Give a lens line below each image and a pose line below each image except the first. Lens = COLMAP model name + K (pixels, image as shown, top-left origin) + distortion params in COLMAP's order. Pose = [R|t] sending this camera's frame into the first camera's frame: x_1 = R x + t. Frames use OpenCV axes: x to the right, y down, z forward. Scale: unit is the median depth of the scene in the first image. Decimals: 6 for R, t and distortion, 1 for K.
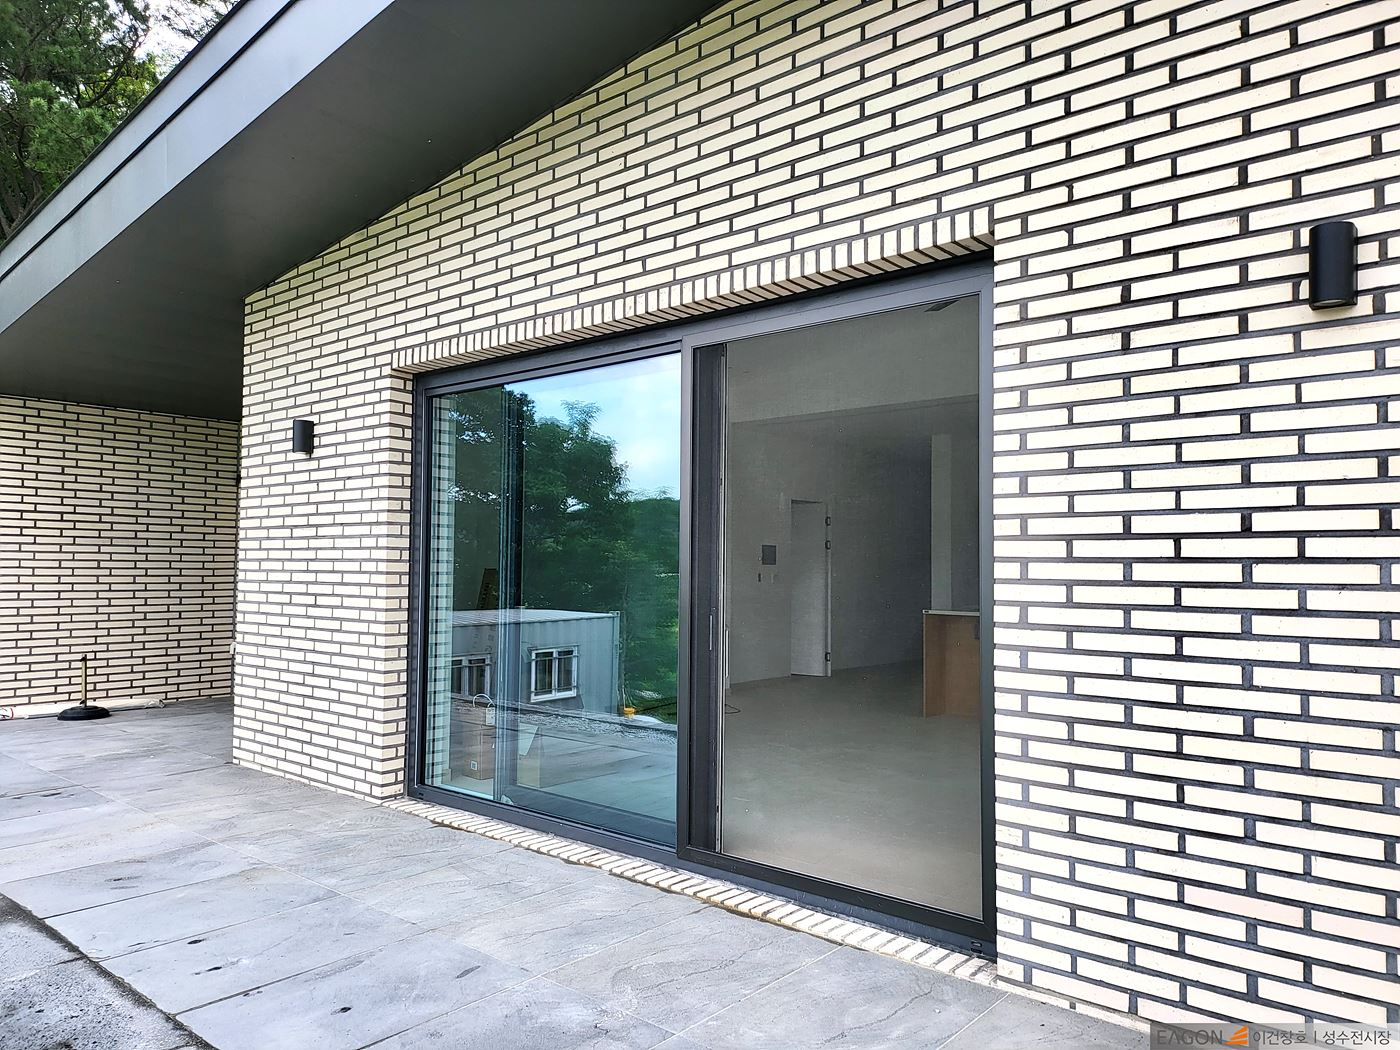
lens RADIAL K [[992.0, 0, 703.8], [0, 992.0, 525.4], [0, 0, 1]] dist [0.050864, -0.053162]
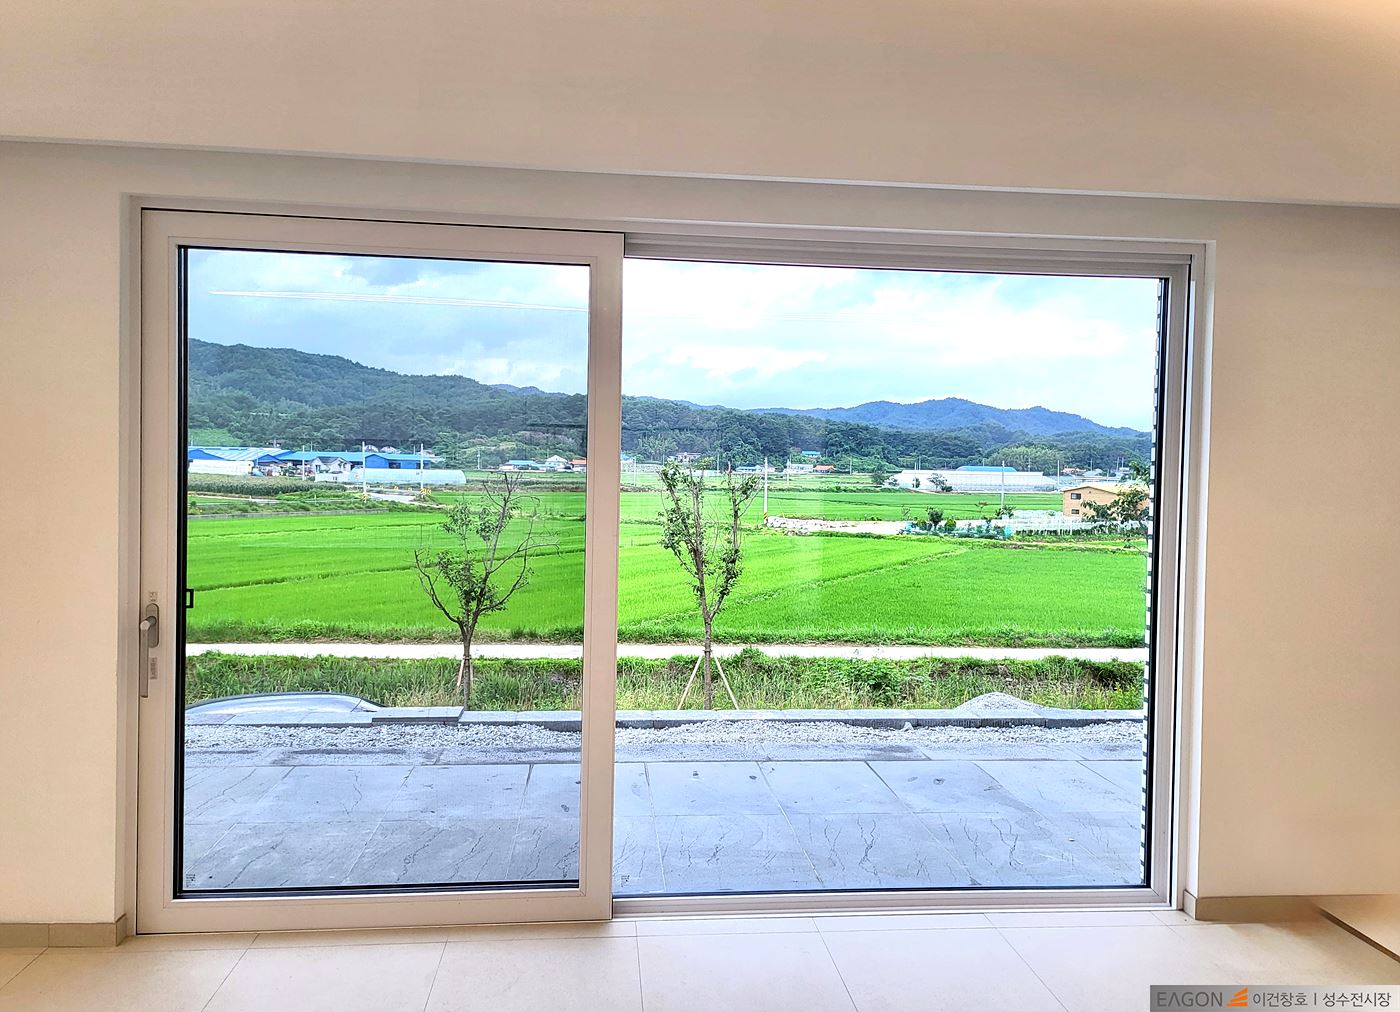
lens RADIAL K [[1069.3, 0, 707.1], [0, 1069.3, 497.6], [0, 0, 1]] dist [0.047555, -0.014383]
pose [[-0.685203, 0.003005, -0.728346, 0.703761], [0.005338, 0.999985, -0.000896, 0.009263], [0.728332, -0.004502, -0.685209, 2.108230]]
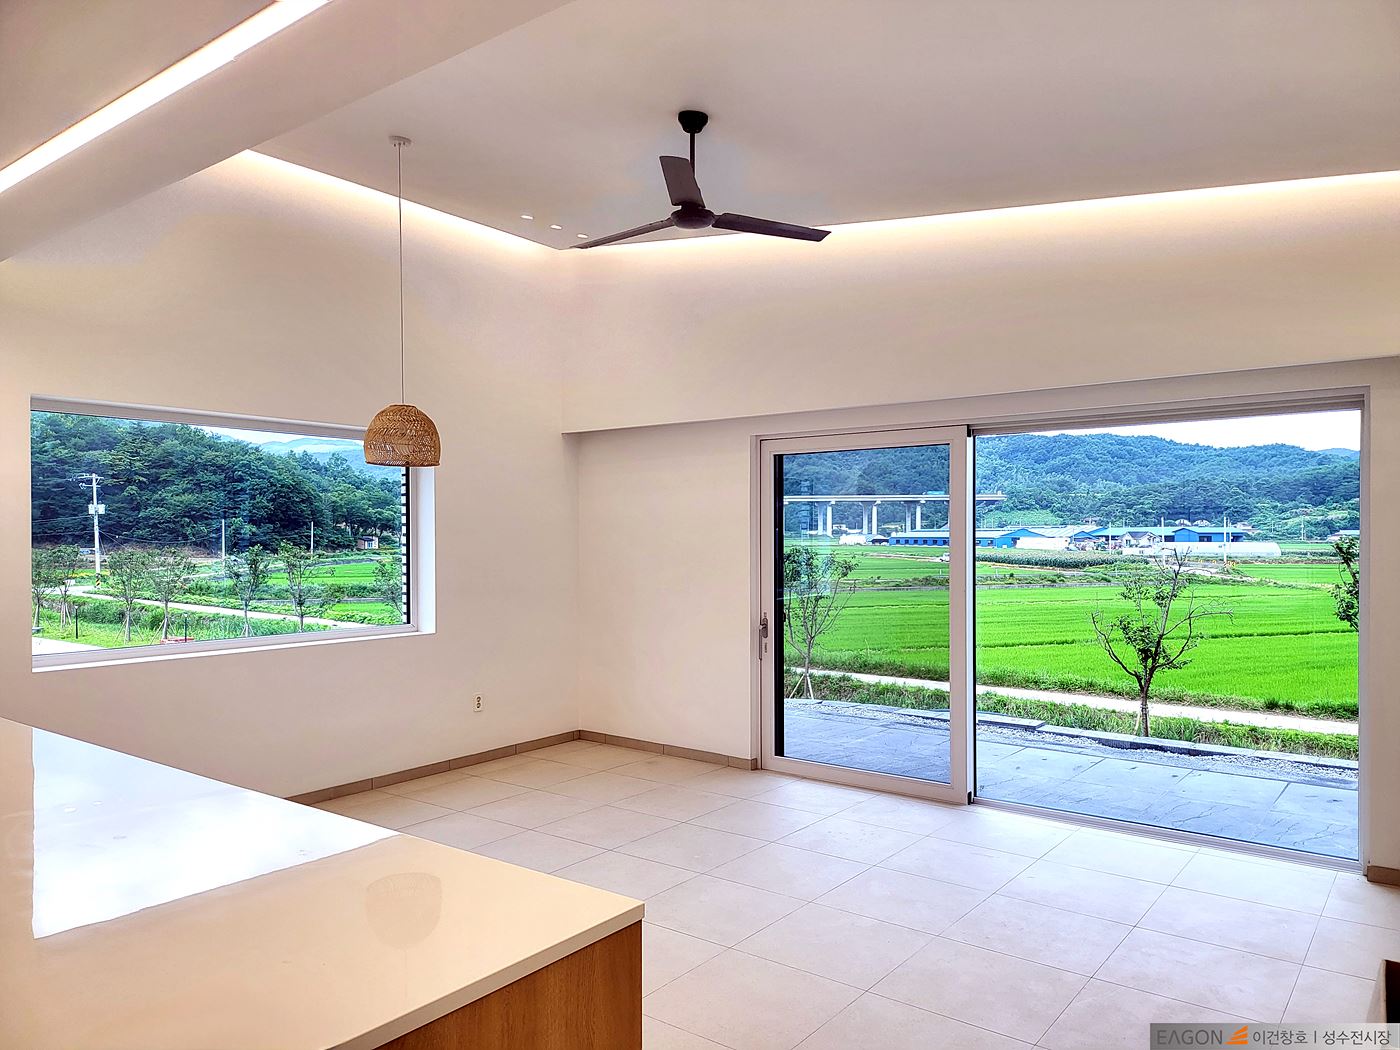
lens RADIAL K [[992.0, 0, 701.8], [0, 992.0, 529.7], [0, 0, 1]] dist [0.050864, -0.053162]
pose [[-0.998723, 0.000171, -0.050527, 0.554144], [0.002410, 0.999017, -0.044268, 0.013432], [0.050469, -0.044333, -0.997741, 3.079348]]
